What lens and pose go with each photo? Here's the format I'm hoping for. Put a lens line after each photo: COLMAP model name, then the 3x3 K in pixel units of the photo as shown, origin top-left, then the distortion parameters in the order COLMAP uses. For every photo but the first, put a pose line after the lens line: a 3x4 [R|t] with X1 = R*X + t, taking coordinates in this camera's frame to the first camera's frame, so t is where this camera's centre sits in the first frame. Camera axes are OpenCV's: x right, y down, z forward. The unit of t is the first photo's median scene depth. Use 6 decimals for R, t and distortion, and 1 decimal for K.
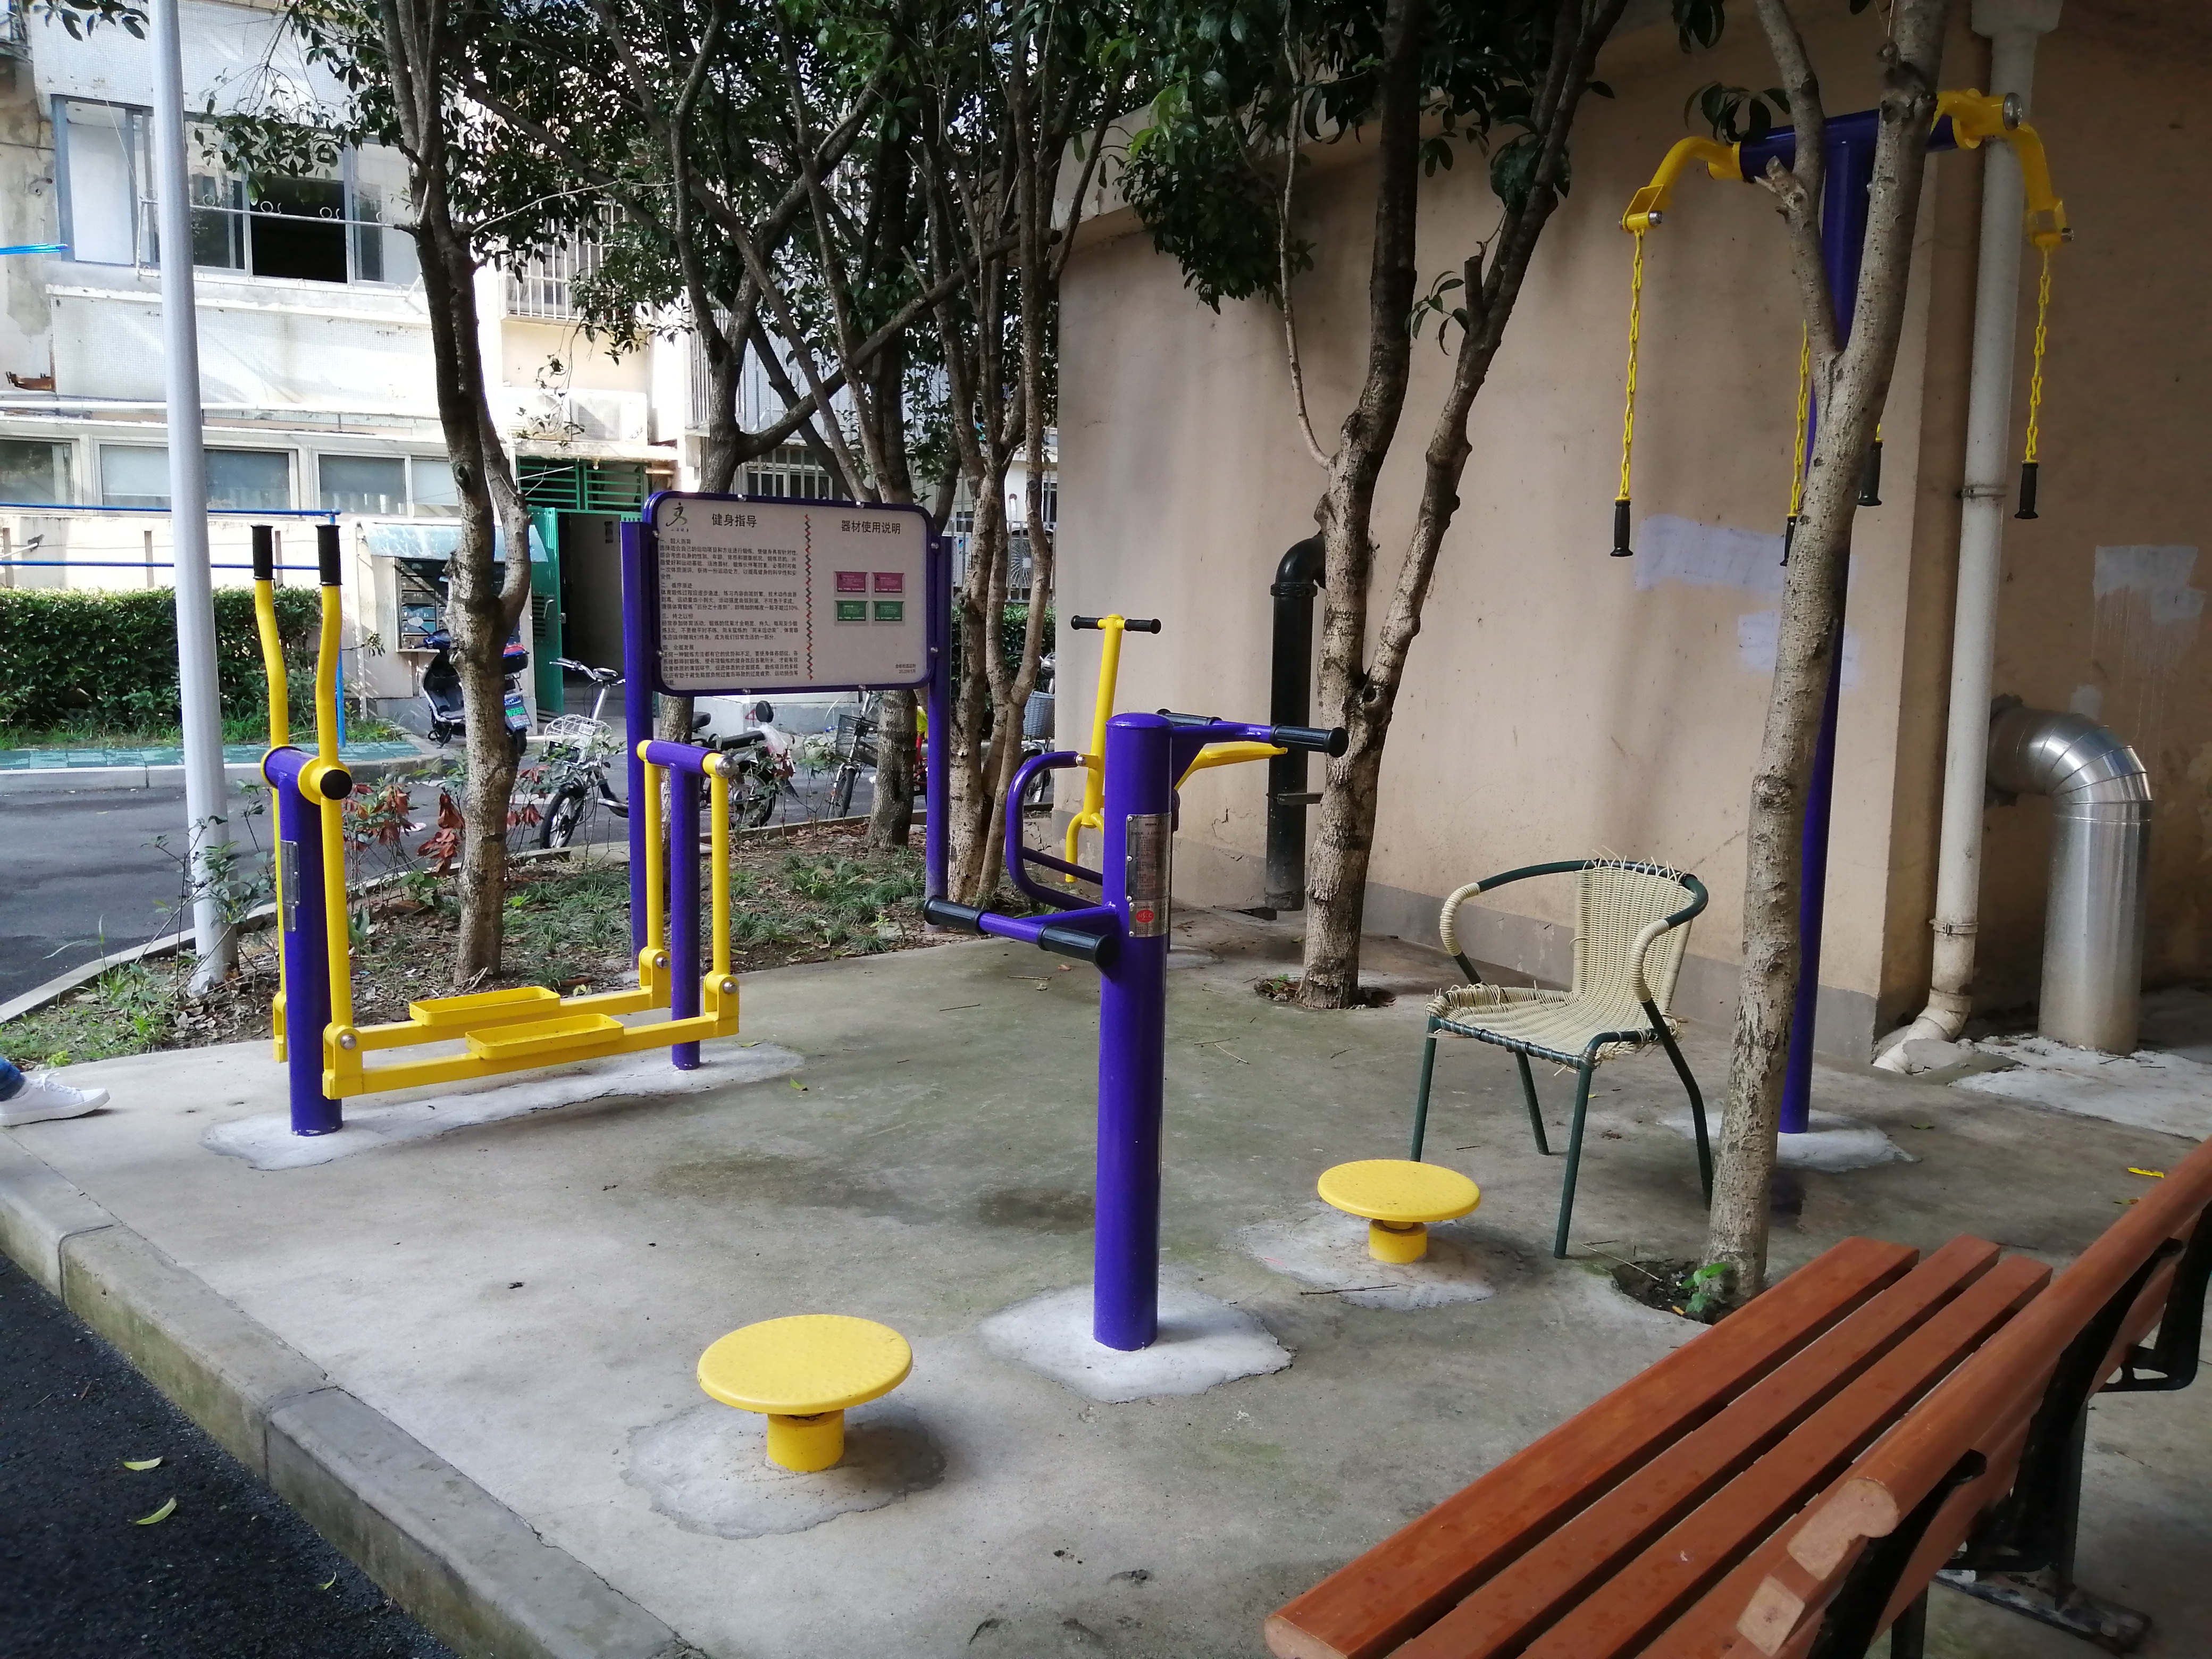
lens RADIAL K [[1706.1, 0, 1106.0], [0, 1706.1, 829.5], [0, 0, 1]] dist [0.123212, -0.202236]
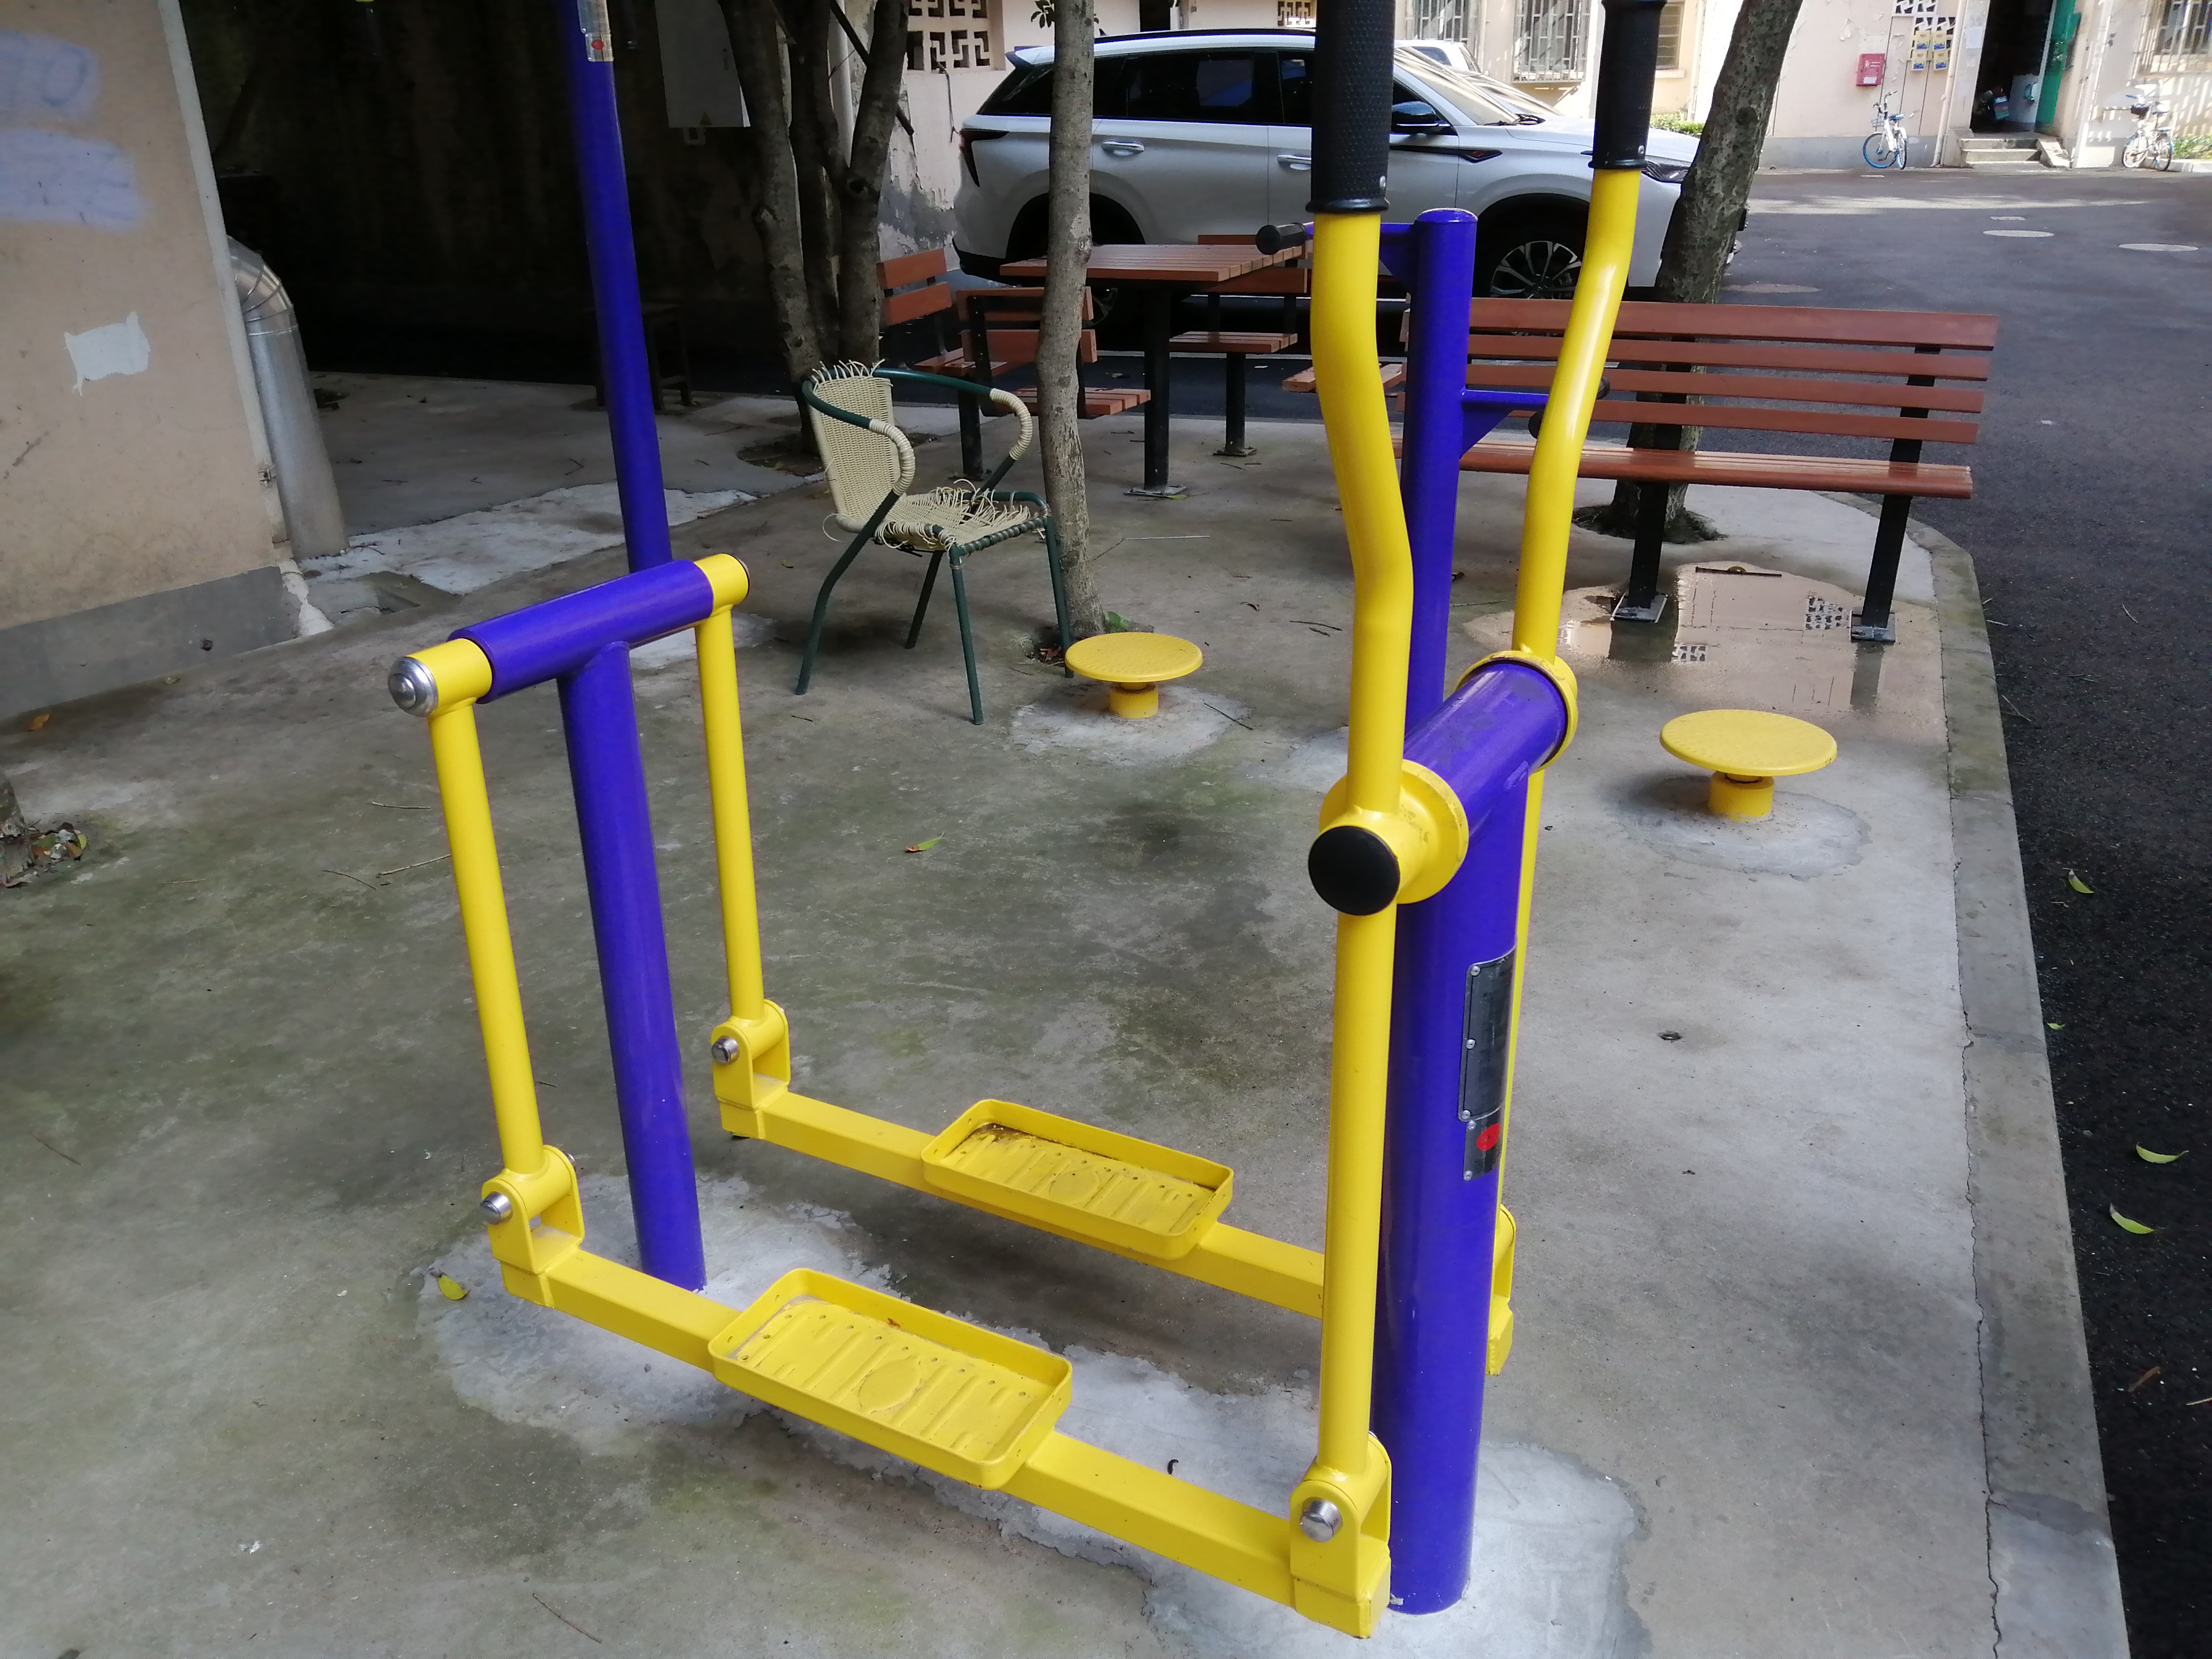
lens RADIAL K [[1706.1, 0, 1106.0], [0, 1706.1, 829.5], [0, 0, 1]] dist [0.123212, -0.202236]
pose [[-0.339801, -0.388250, 0.856619, -1.014538], [0.140824, 0.879544, 0.454502, -0.254421], [-0.929895, 0.275073, -0.244195, 1.587260]]
